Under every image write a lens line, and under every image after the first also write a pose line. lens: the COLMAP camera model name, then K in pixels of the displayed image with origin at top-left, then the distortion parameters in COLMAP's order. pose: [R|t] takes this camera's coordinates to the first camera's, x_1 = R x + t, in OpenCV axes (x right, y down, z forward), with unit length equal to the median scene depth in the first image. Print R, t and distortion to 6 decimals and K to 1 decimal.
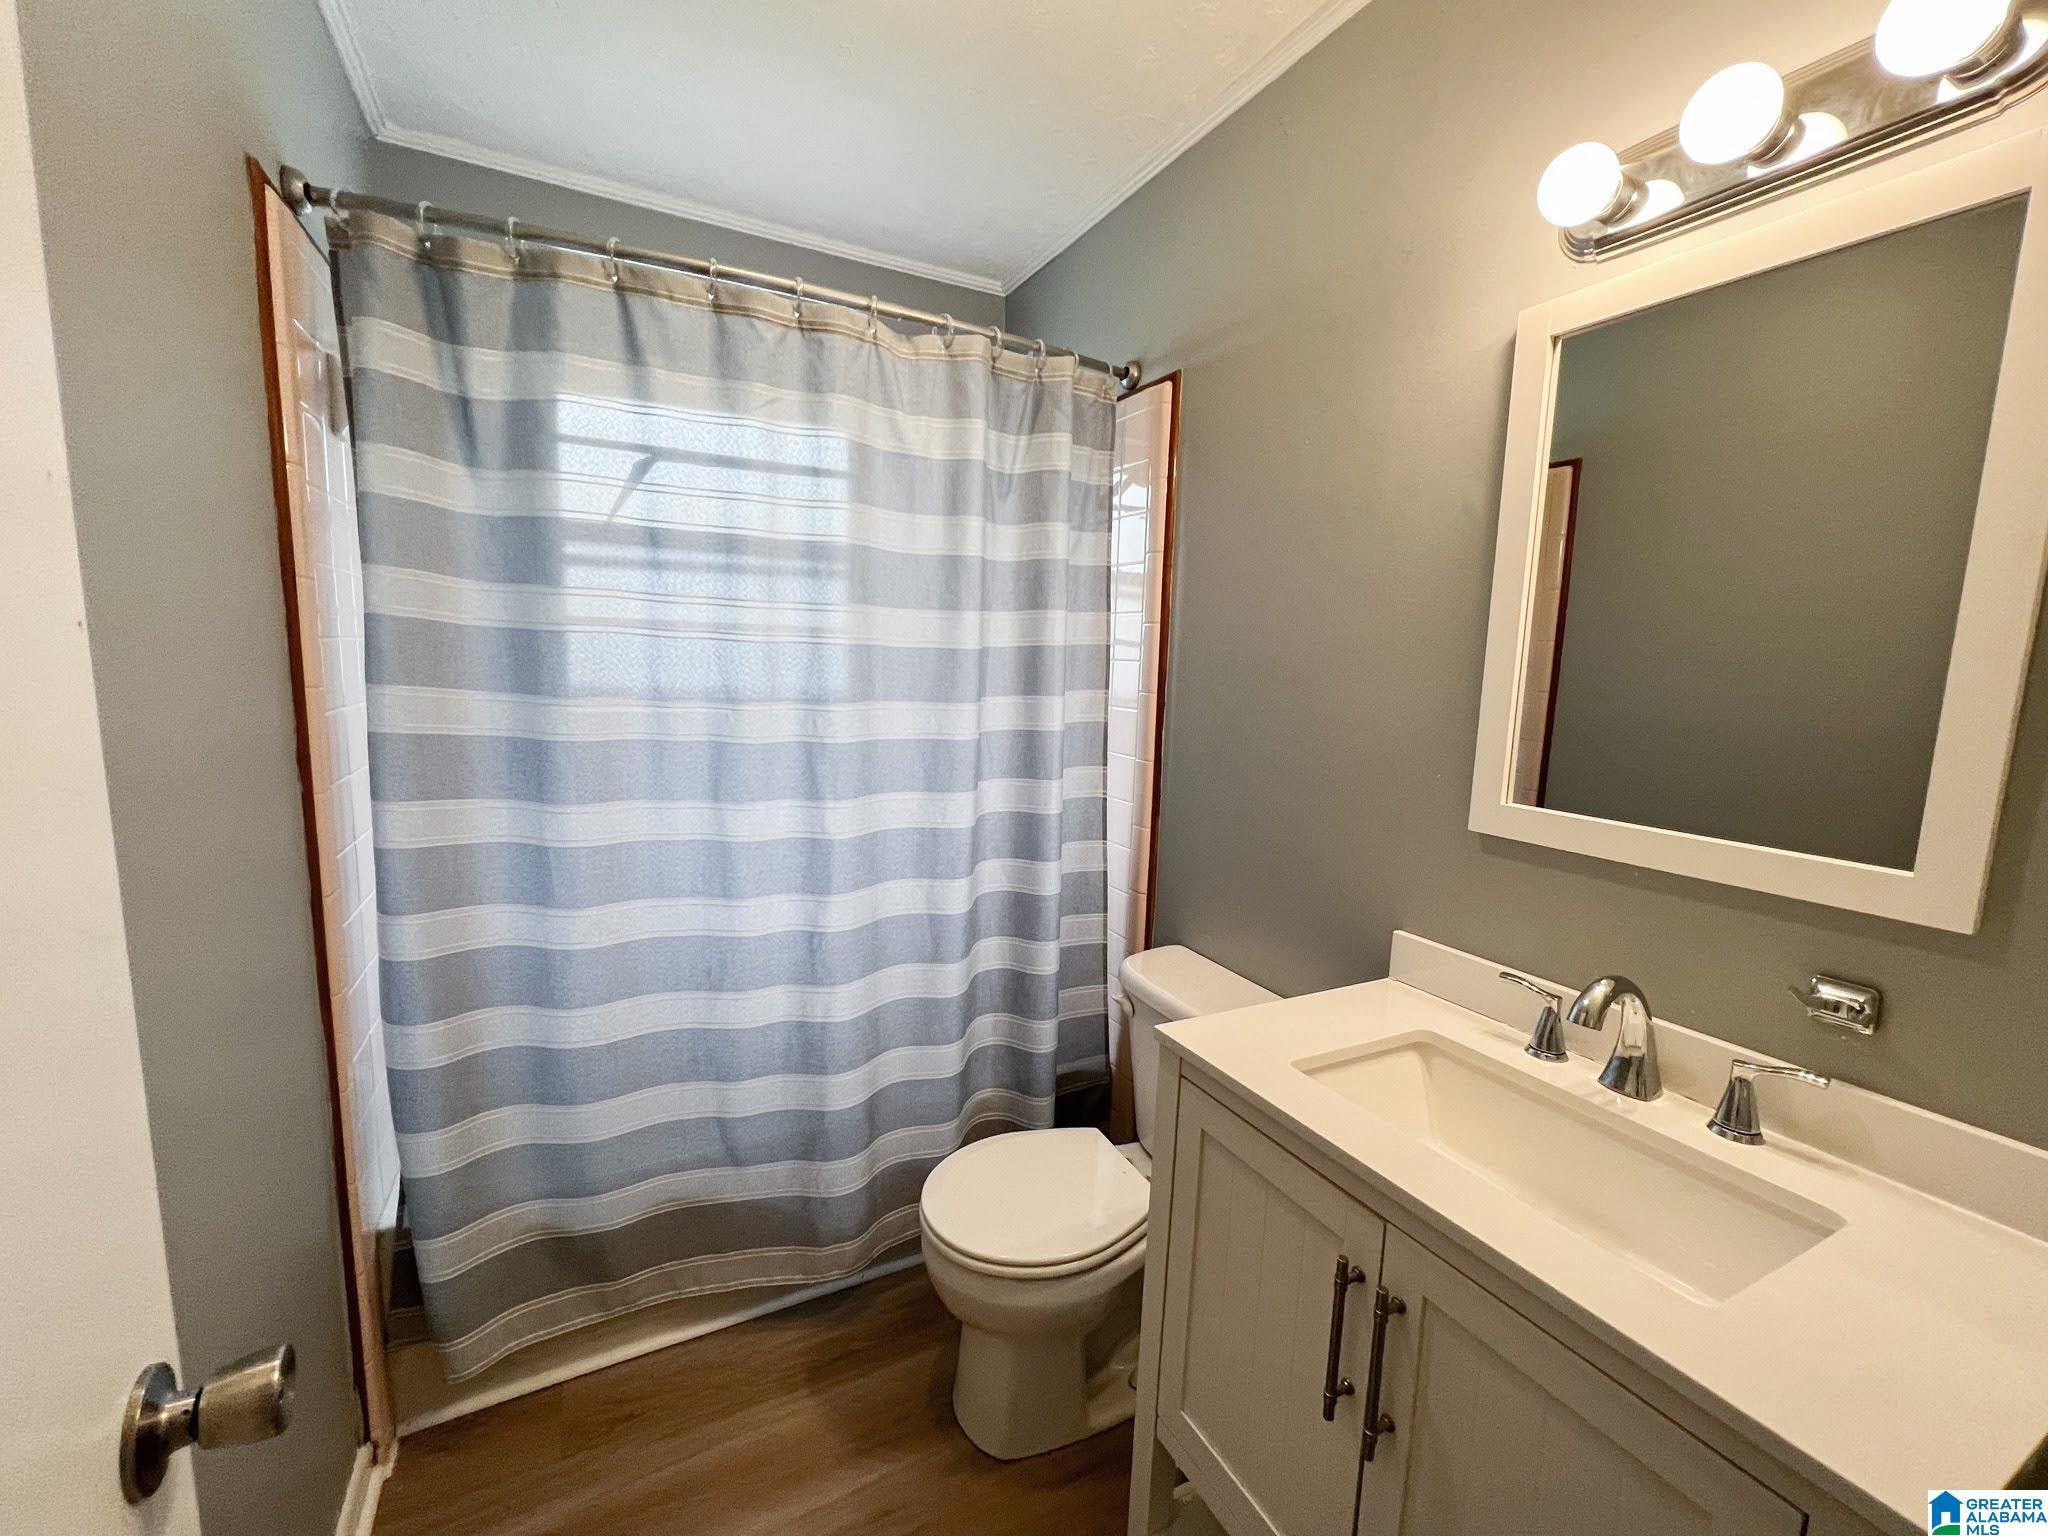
lens RADIAL K [[818.5, 0, 1011.9], [0, 818.5, 765.1], [0, 0, 1]] dist [-0.000143, 0.000789]
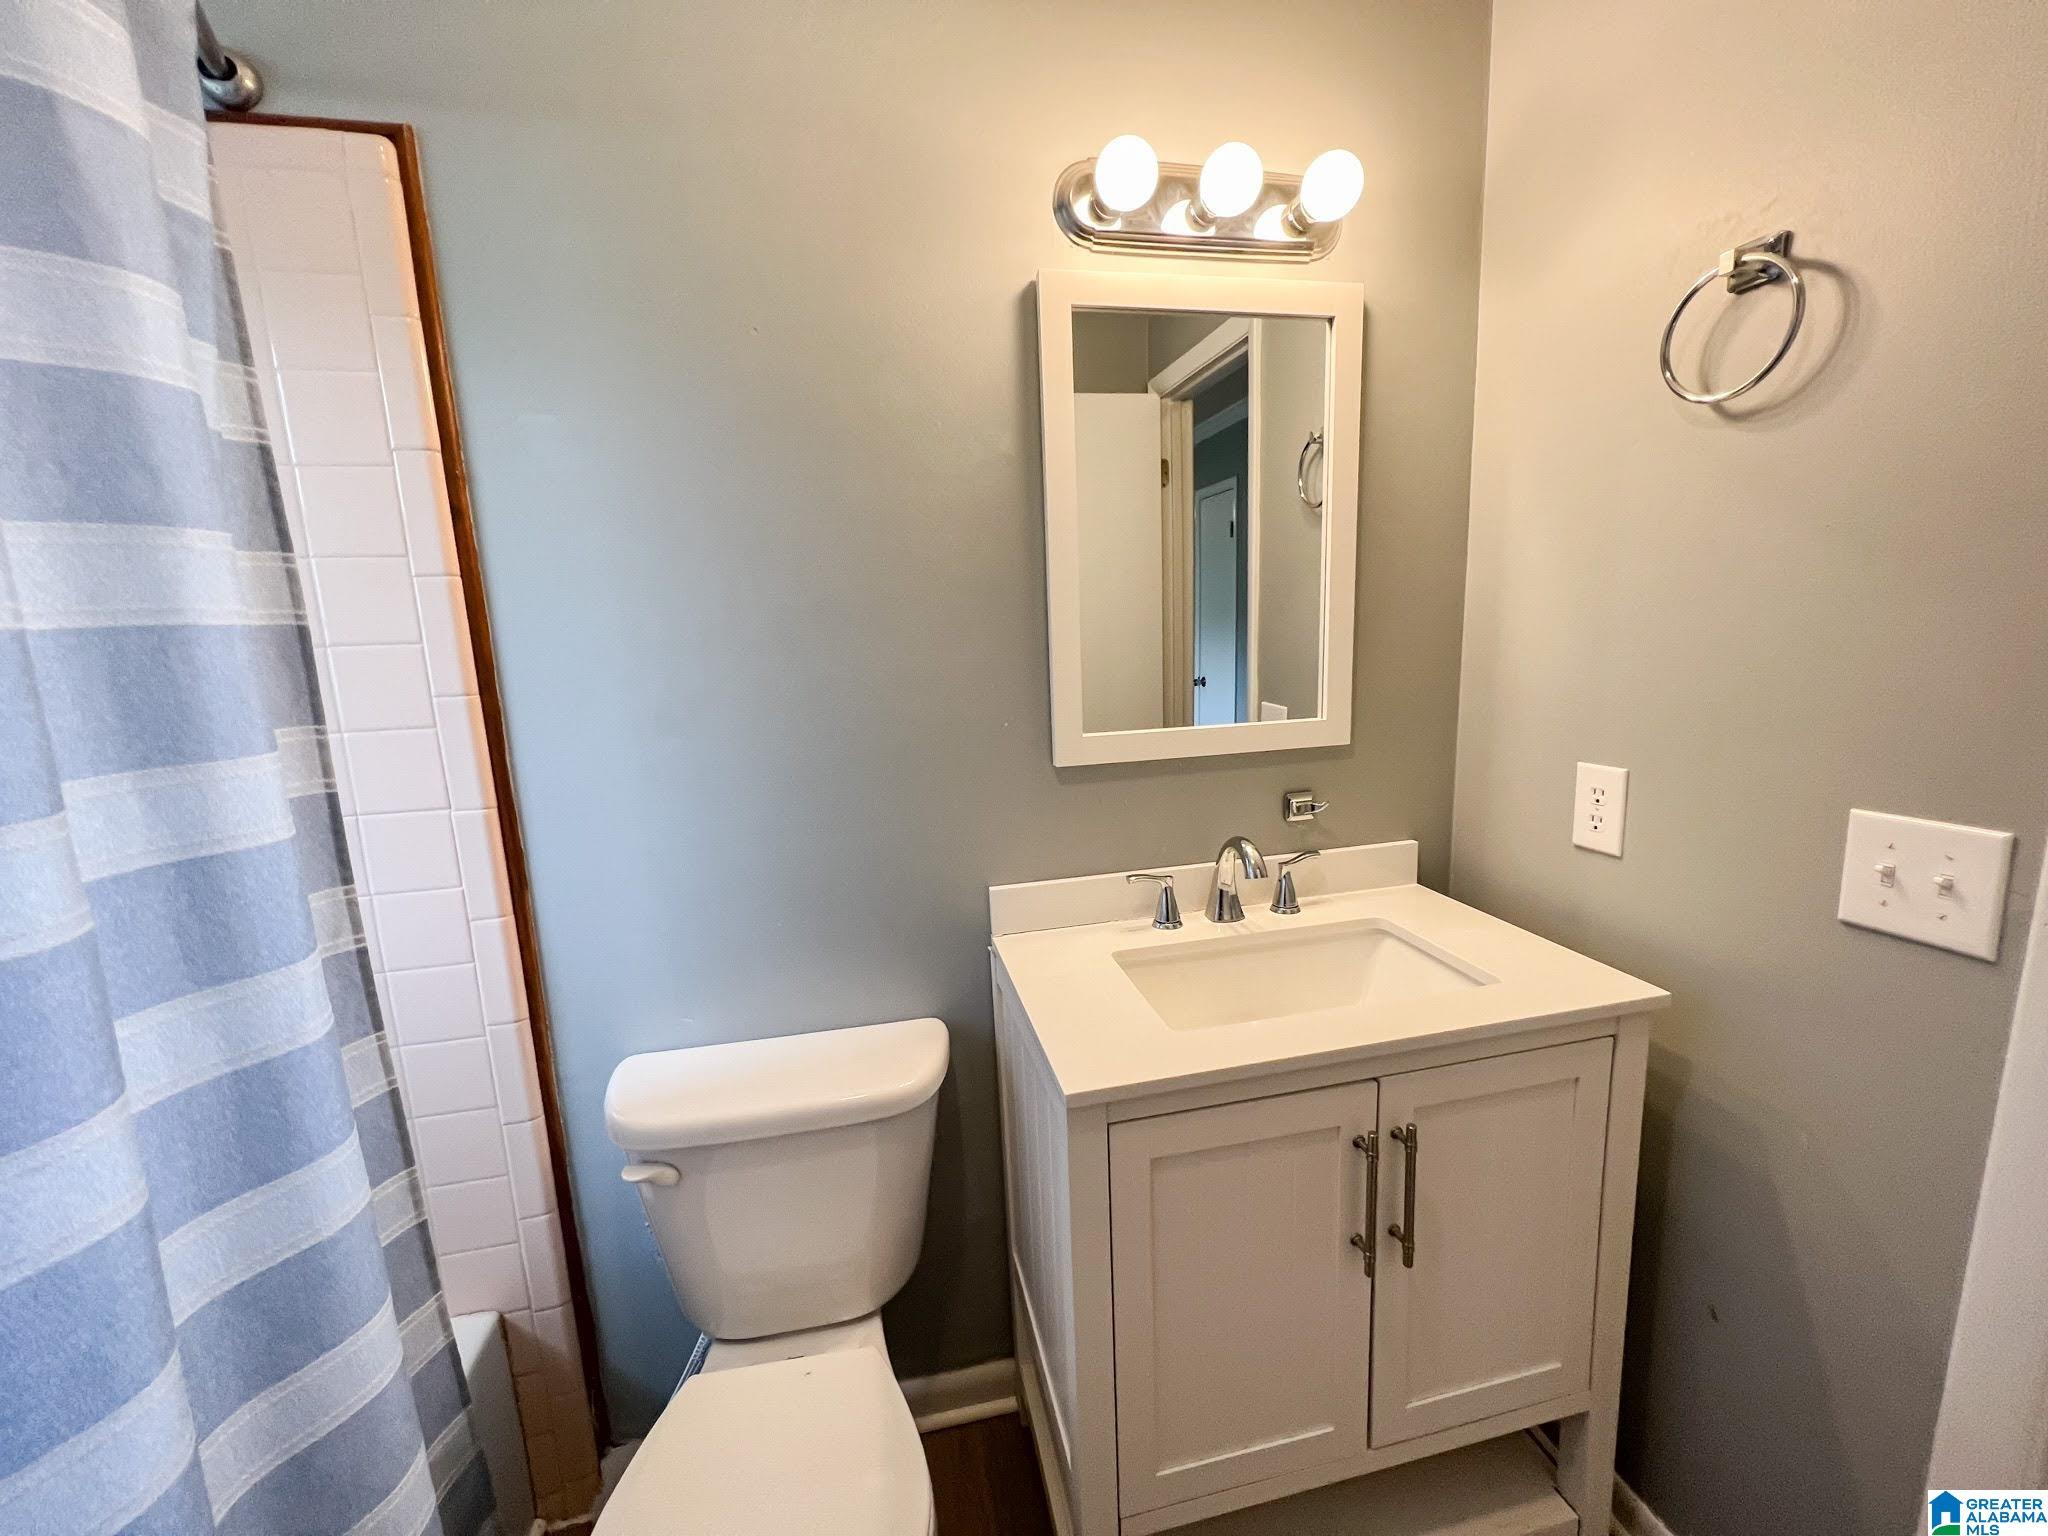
lens RADIAL K [[818.5, 0, 1018.8], [0, 818.5, 768.9], [0, 0, 1]] dist [-0.000143, 0.000789]
pose [[0.277547, -0.204485, 0.938698, -0.561823], [0.176843, 0.971264, 0.159291, -0.118345], [-0.944296, 0.121791, 0.305733, 0.880616]]
